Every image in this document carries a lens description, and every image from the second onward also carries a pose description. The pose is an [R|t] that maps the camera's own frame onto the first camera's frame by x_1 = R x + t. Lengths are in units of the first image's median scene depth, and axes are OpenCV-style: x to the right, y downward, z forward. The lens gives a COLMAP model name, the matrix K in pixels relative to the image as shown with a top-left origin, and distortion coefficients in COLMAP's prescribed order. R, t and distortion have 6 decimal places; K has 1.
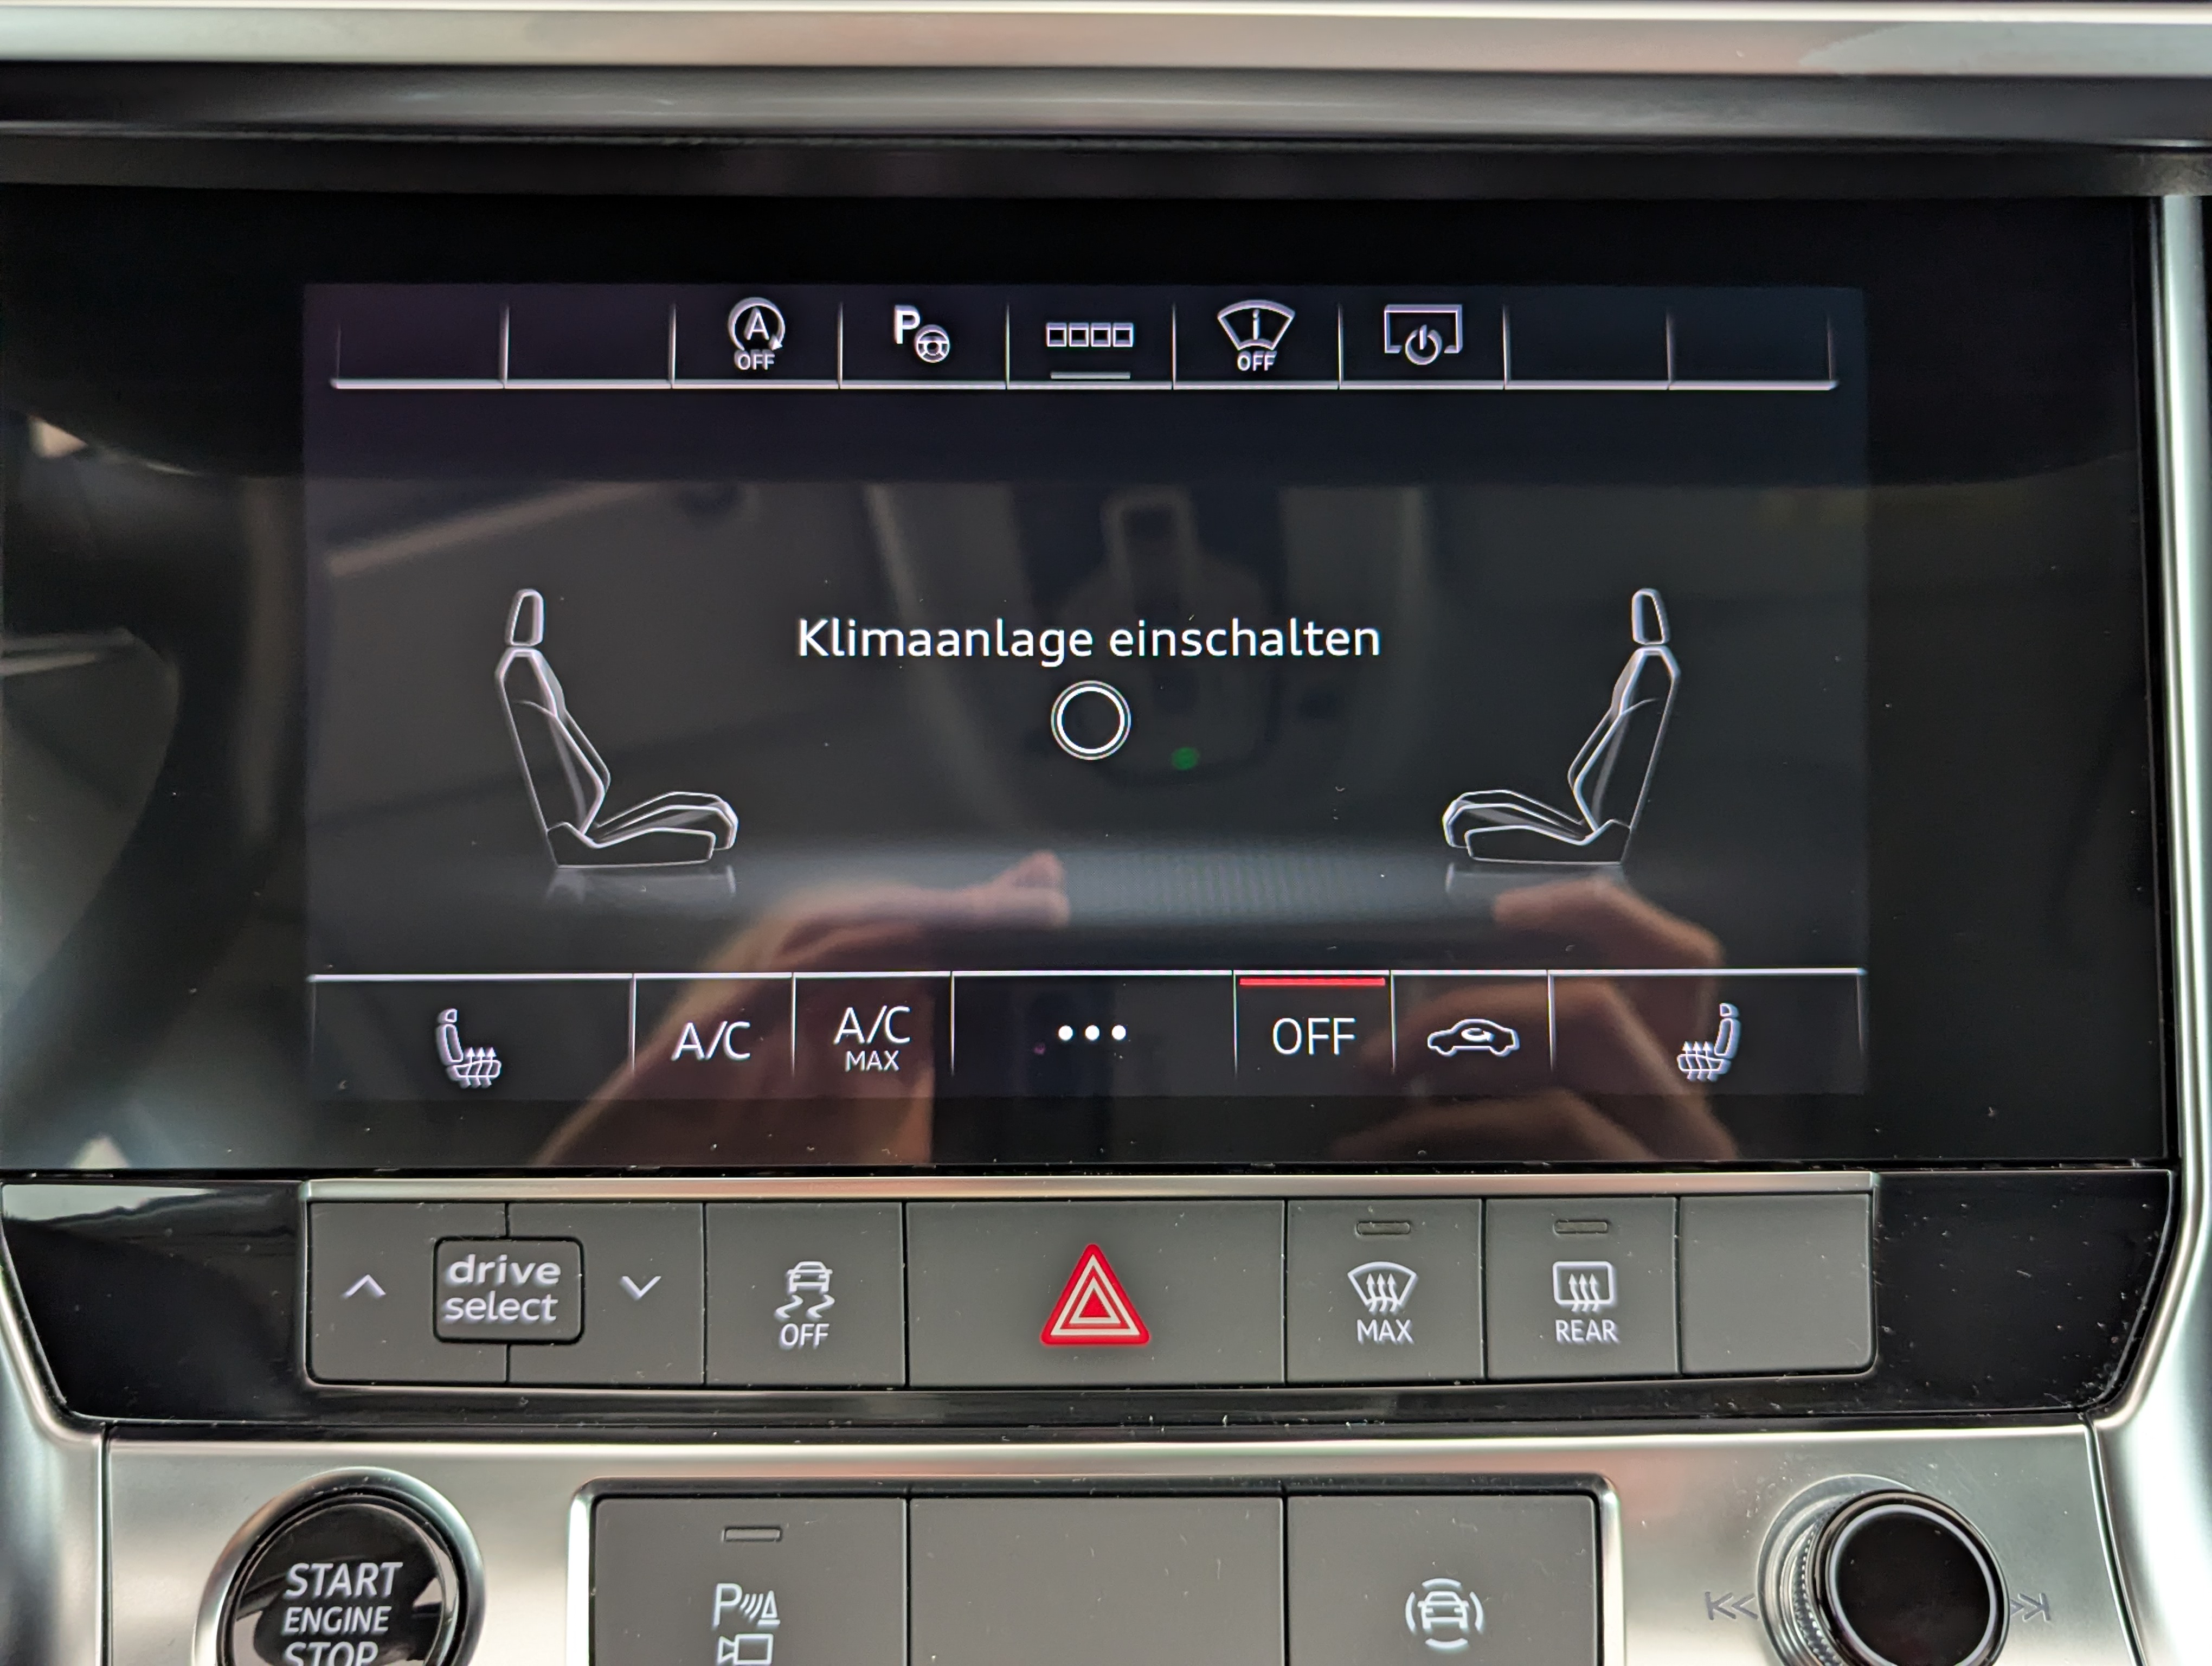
lens RADIAL K [[2062.9, 0, 1036.9], [0, 2062.9, 825.8], [0, 0, 1]] dist [0.029560, -0.002303]
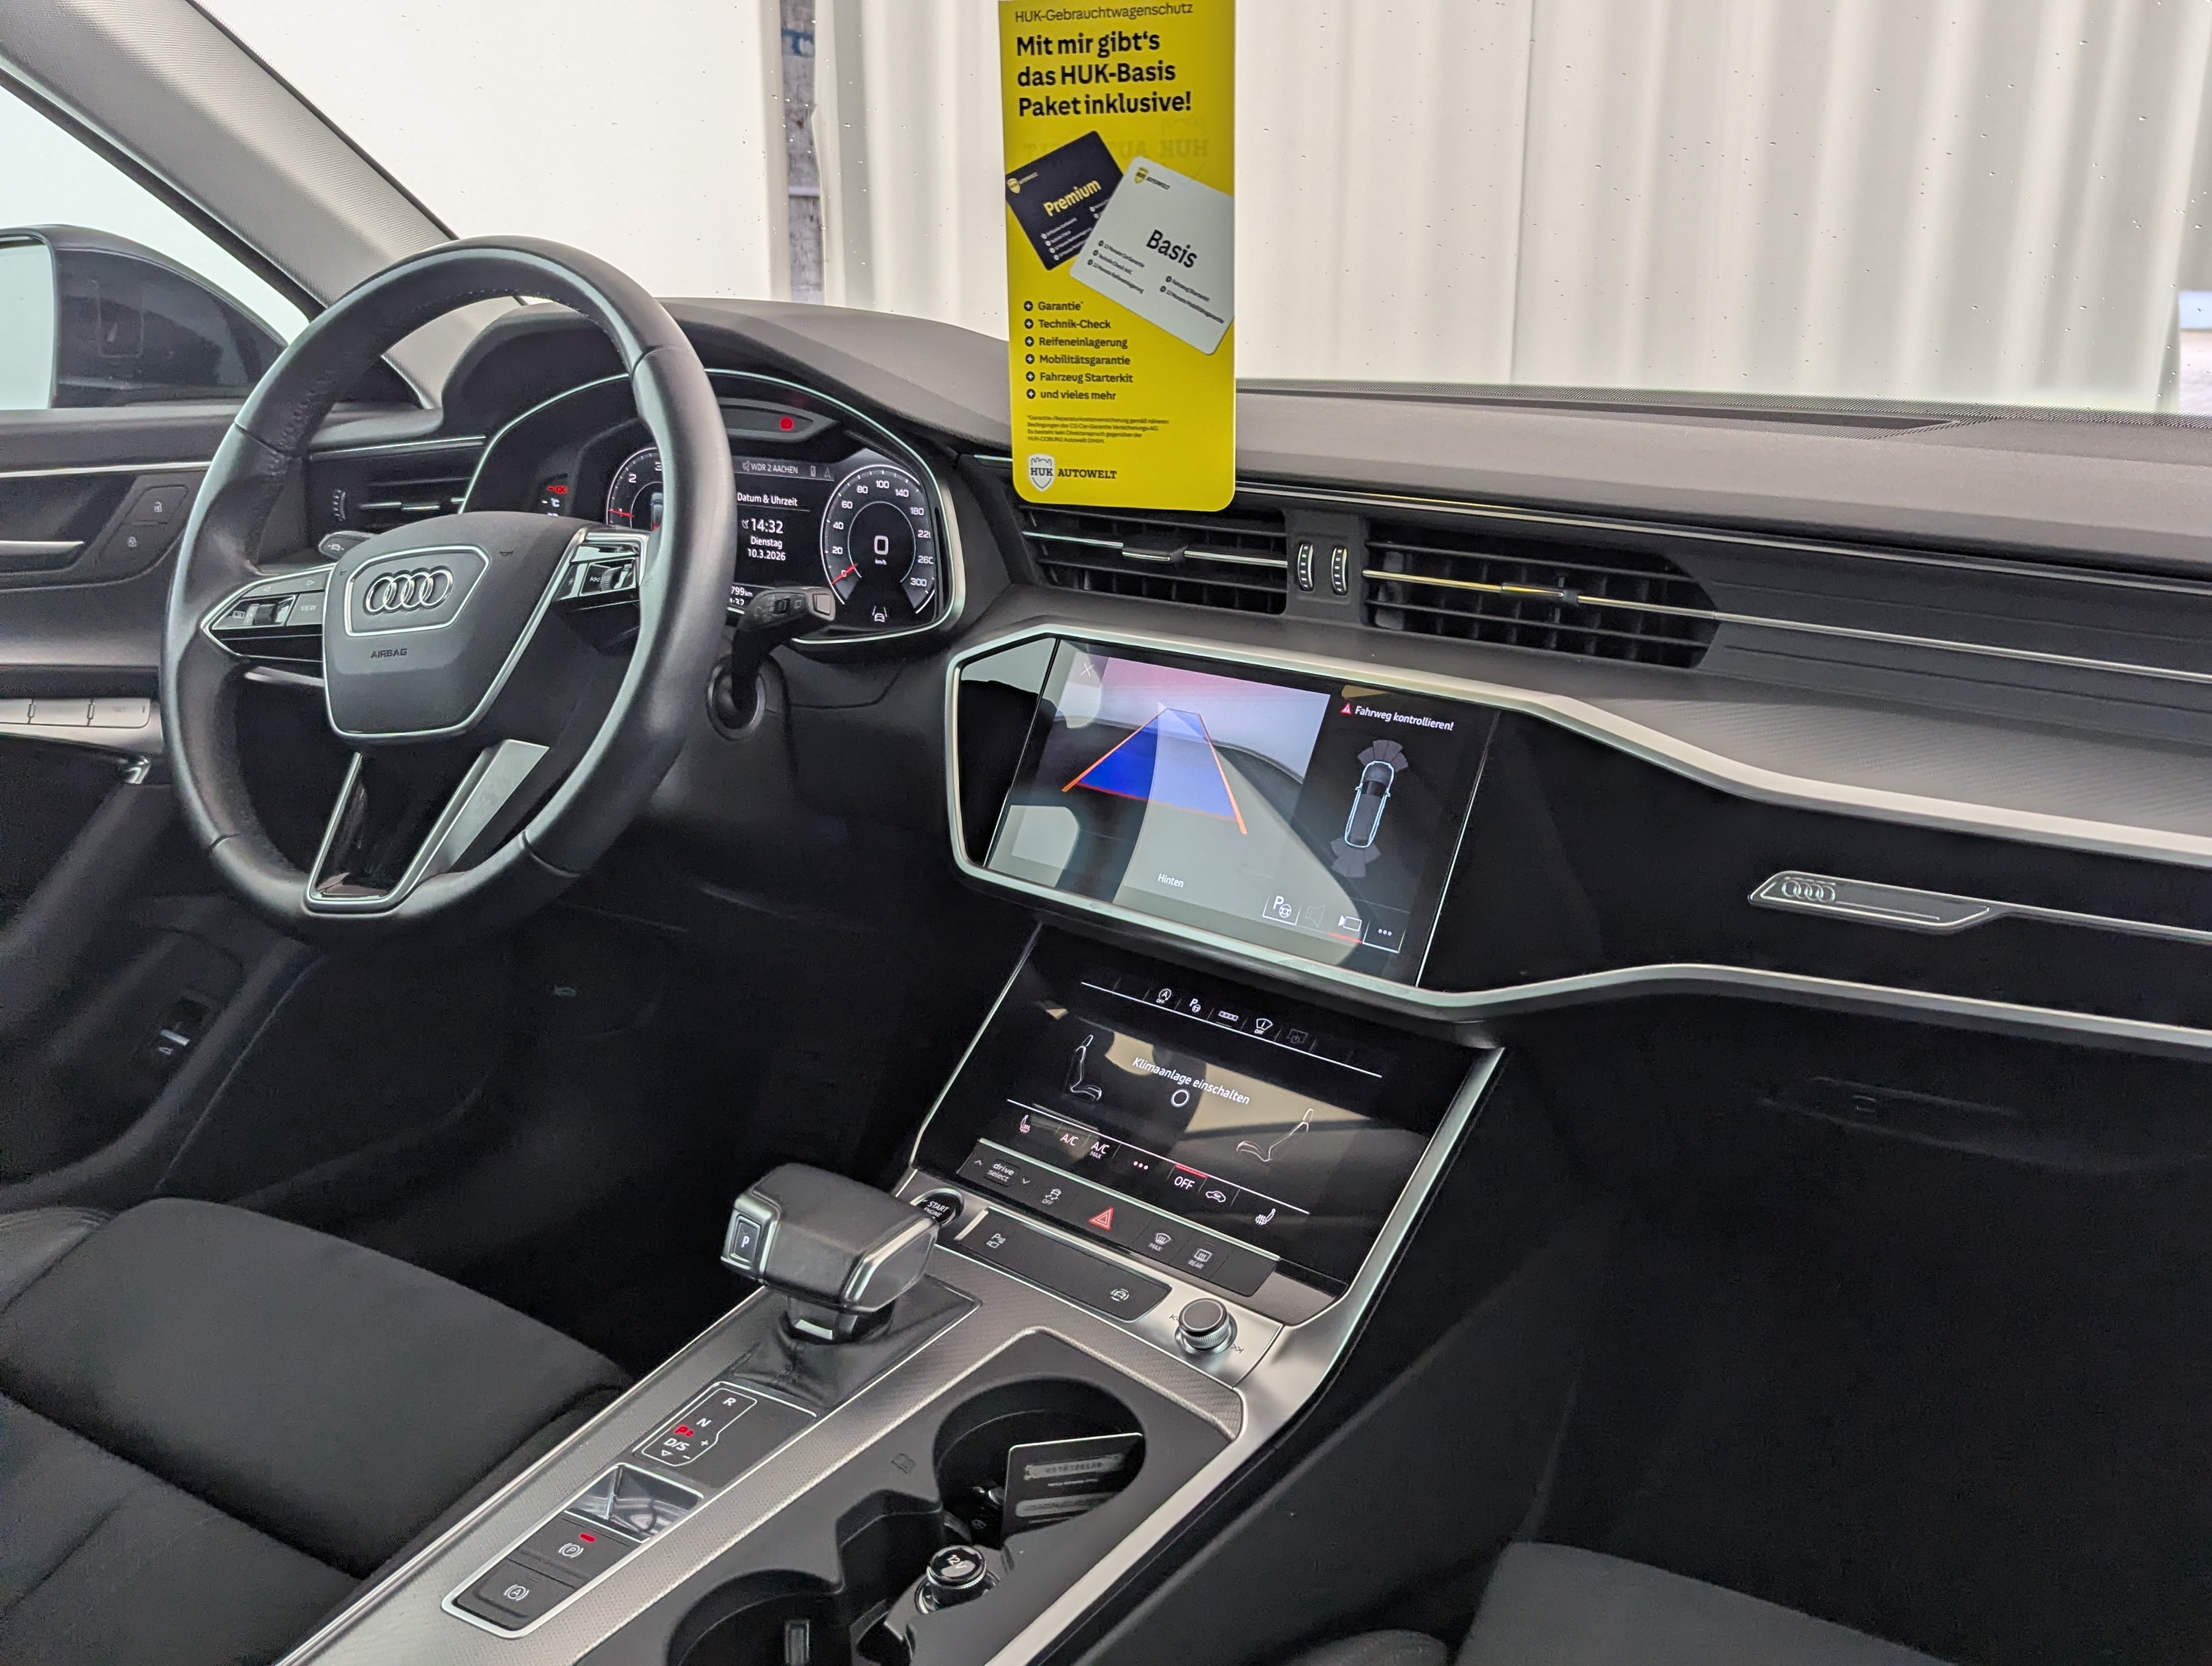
lens RADIAL K [[1983.8, 0, 1140.7], [0, 1983.8, 807.6], [0, 0, 1]] dist [-0.023425, 0.002750]
pose [[0.753357, 0.170840, -0.635032, 2.281328], [-0.456248, 0.831230, -0.317638, 0.725659], [0.473593, 0.529027, 0.704159, -1.997535]]
